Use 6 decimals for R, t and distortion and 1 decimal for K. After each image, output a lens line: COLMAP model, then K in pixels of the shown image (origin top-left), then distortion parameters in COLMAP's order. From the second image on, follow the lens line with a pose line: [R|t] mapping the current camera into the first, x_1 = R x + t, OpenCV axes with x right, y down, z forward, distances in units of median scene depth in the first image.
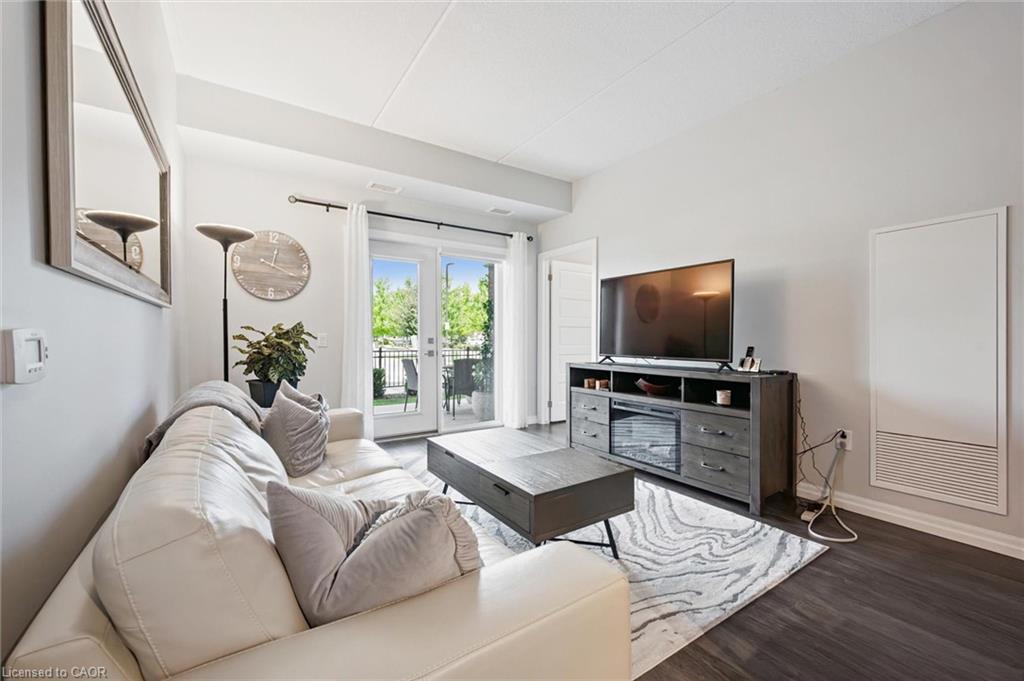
lens RADIAL K [[421.7, 0, 514.0], [0, 421.7, 346.7], [0, 0, 1]] dist [0.000107, -0.000009]
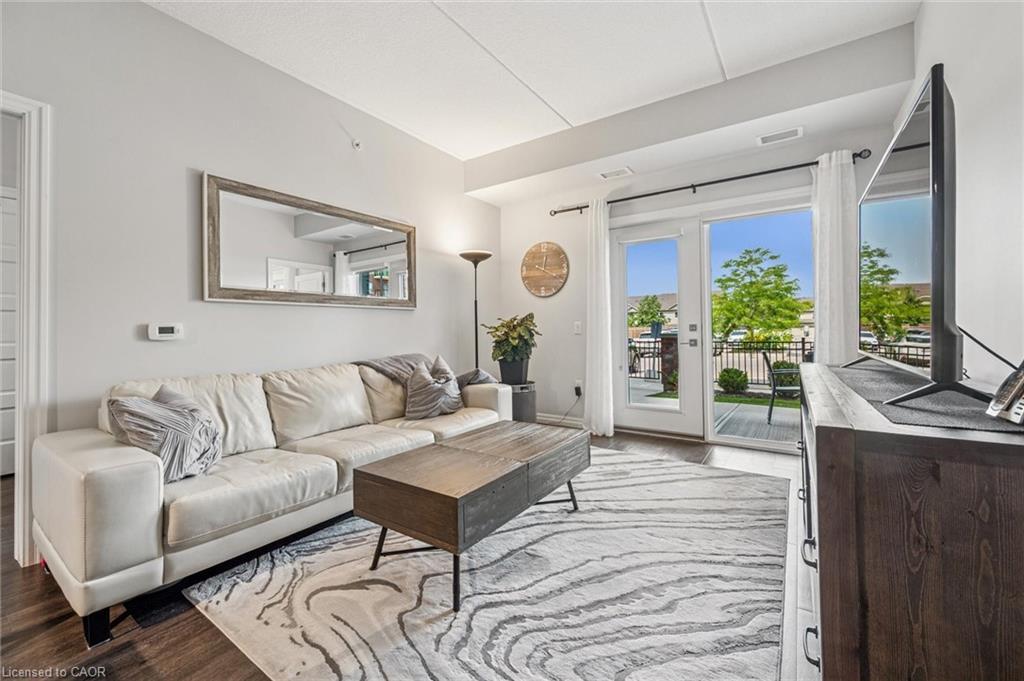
lens RADIAL K [[411.4, 0, 509.1], [0, 411.4, 332.1], [0, 0, 1]] dist [-0.000338, -0.000068]
pose [[0.370472, -0.000909, -0.928843, 0.538670], [-0.010319, 0.999934, -0.005094, 0.002989], [0.928786, 0.011471, 0.370438, 0.450320]]
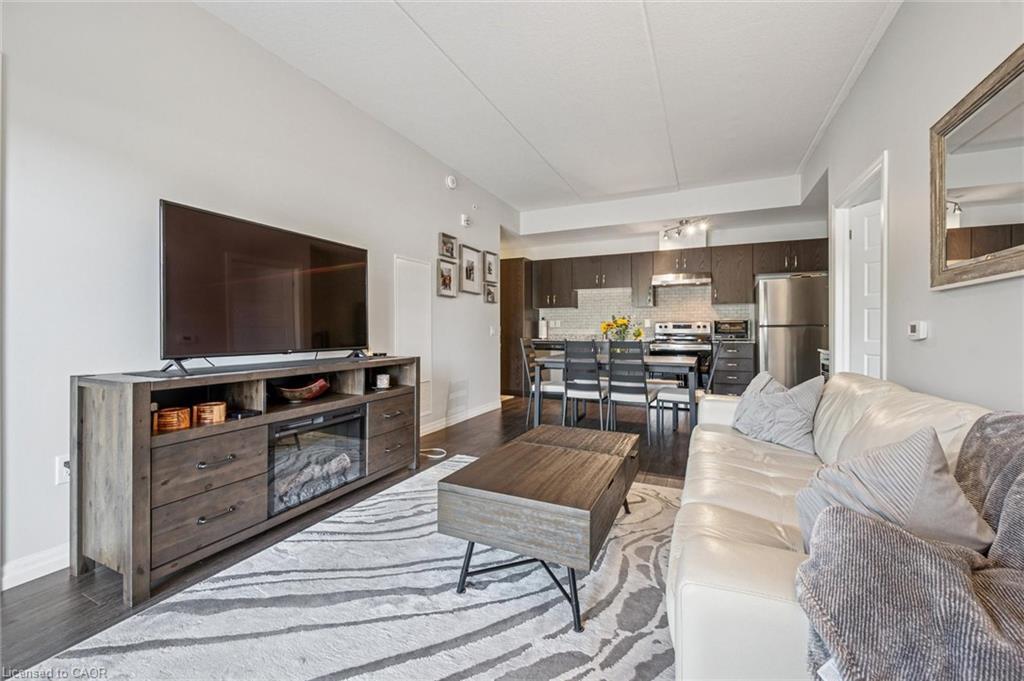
lens RADIAL K [[411.4, 0, 509.1], [0, 411.4, 332.1], [0, 0, 1]] dist [-0.000338, -0.000068]
pose [[-0.525321, -0.000547, 0.850904, -0.420944], [0.016153, 0.999813, 0.010615, -0.007903], [-0.850751, 0.019321, -0.525214, 0.970464]]
